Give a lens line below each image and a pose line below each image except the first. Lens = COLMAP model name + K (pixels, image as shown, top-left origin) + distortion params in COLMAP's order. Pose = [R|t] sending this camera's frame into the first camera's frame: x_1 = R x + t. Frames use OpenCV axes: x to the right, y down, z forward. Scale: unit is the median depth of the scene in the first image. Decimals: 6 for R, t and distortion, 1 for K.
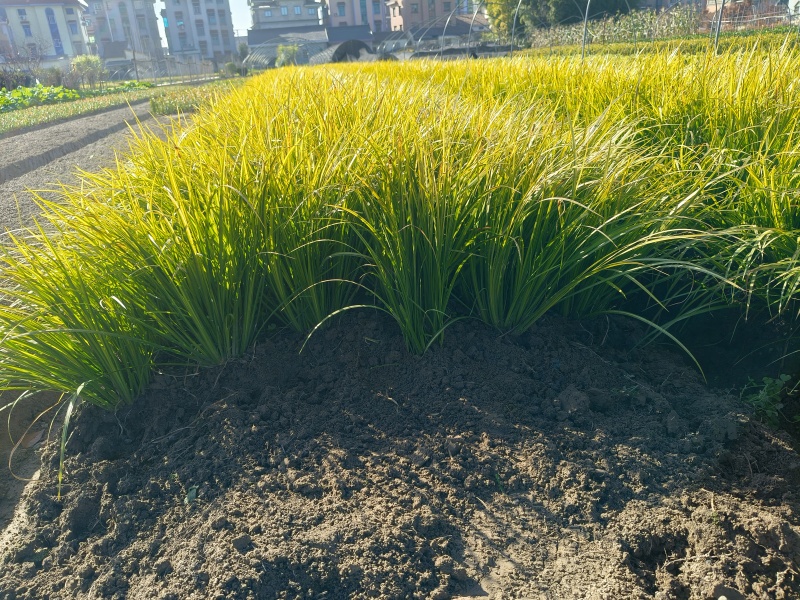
lens RADIAL K [[602.9, 0, 402.6], [0, 602.9, 303.5], [0, 0, 1]] dist [0.007181, -0.028147]
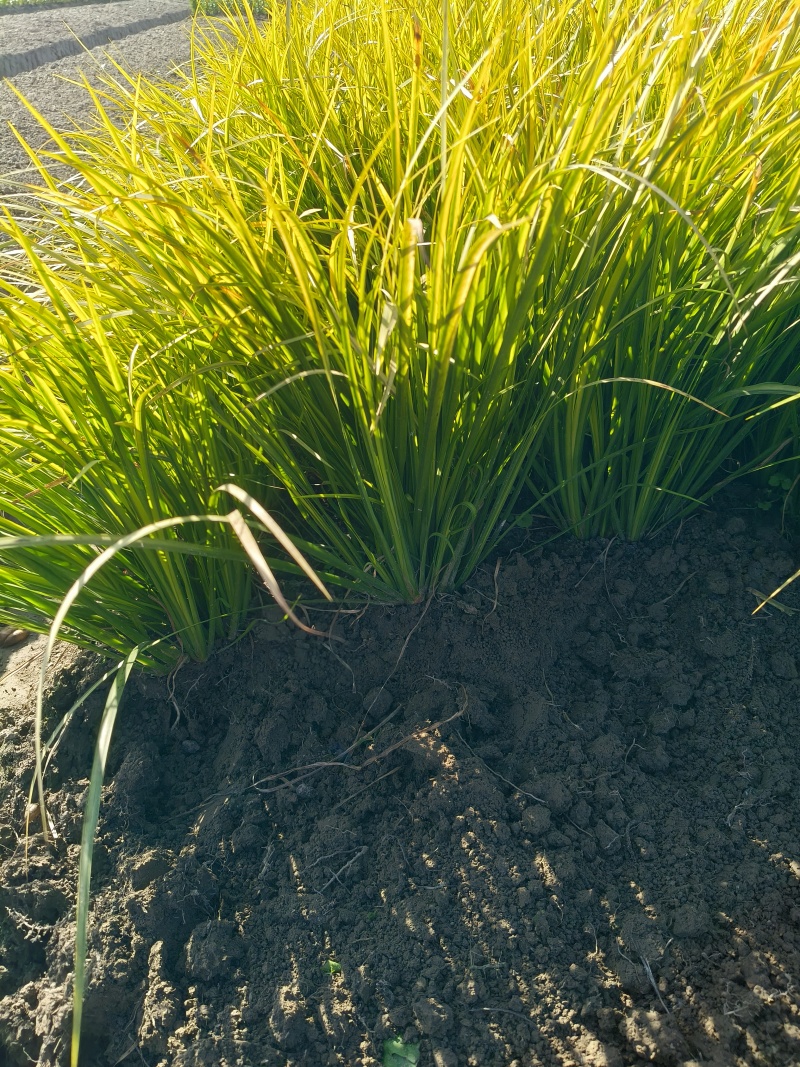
lens RADIAL K [[804.1, 0, 391.5], [0, 804.1, 522.9], [0, 0, 1]] dist [0.007181, -0.028147]
pose [[0.982691, 0.169581, -0.074569, -0.346191], [-0.149075, 0.962857, 0.225127, -0.095871], [0.109977, -0.210114, 0.971472, 0.564133]]
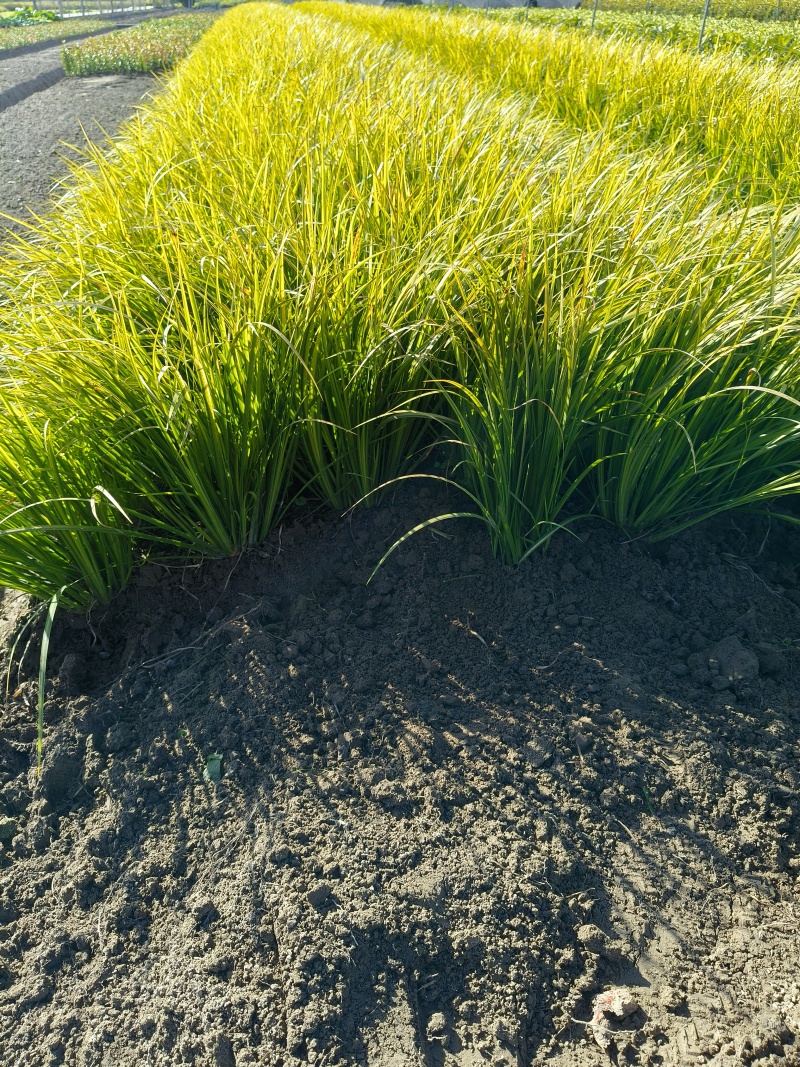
lens RADIAL K [[804.1, 0, 392.6], [0, 804.1, 517.9], [0, 0, 1]] dist [0.007181, -0.028147]
pose [[0.997652, 0.067614, 0.010945, -0.151872], [-0.068453, 0.978750, 0.193295, -0.169866], [0.002357, -0.193590, 0.981080, 0.092980]]
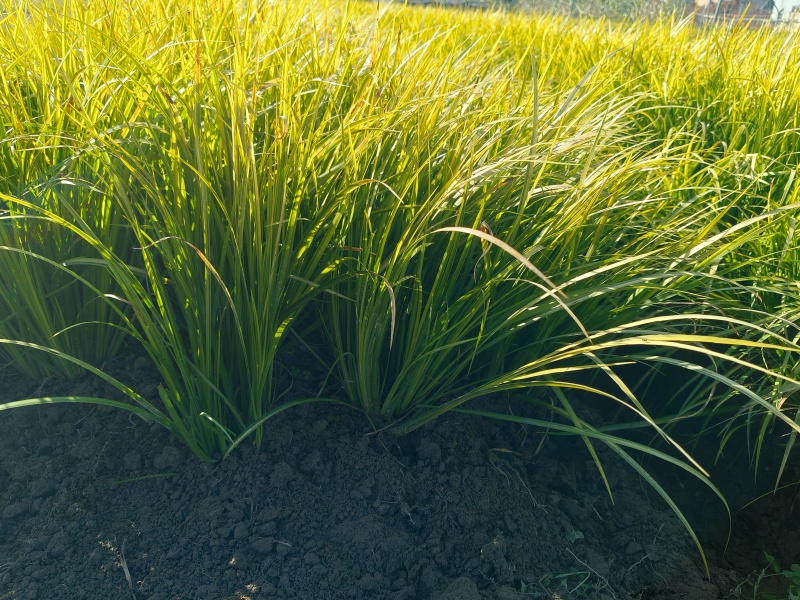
lens RADIAL K [[602.9, 0, 404.0], [0, 602.9, 302.5], [0, 0, 1]] dist [0.007181, -0.028147]
pose [[0.990224, 0.112583, 0.082347, 0.163481], [-0.117889, 0.991047, 0.062678, -0.136771], [-0.074554, -0.071773, 0.994631, 0.528371]]
